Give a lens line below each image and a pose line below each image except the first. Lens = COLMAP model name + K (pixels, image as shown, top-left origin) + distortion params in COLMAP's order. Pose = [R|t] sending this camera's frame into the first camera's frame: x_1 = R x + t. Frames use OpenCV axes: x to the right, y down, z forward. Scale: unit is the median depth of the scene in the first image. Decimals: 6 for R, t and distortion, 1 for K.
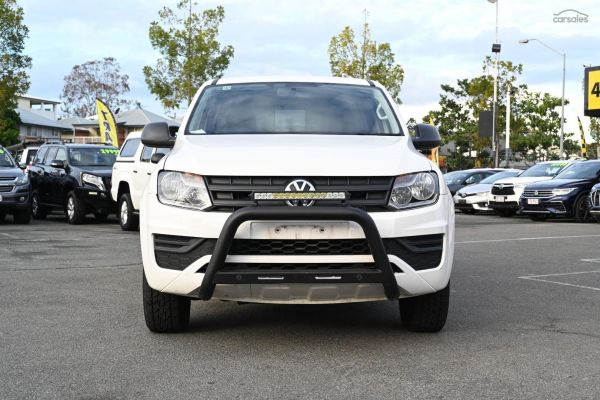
lens RADIAL K [[859.9, 0, 300.0], [0, 859.9, 200.0], [0, 0, 1]] dist [0.001067, 0.952933]
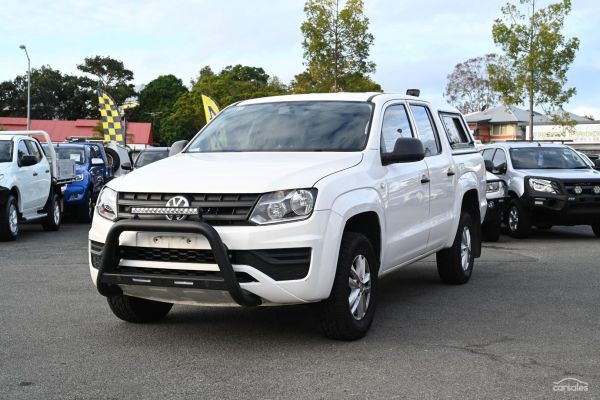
lens RADIAL K [[860.8, 0, 300.0], [0, 860.8, 200.0], [0, 0, 1]] dist [-0.002391, -0.080715]
pose [[0.918272, 0.012645, -0.395747, 0.596028], [-0.011339, 0.999920, 0.005639, -0.026770], [0.395787, -0.000690, 0.918342, 0.009341]]
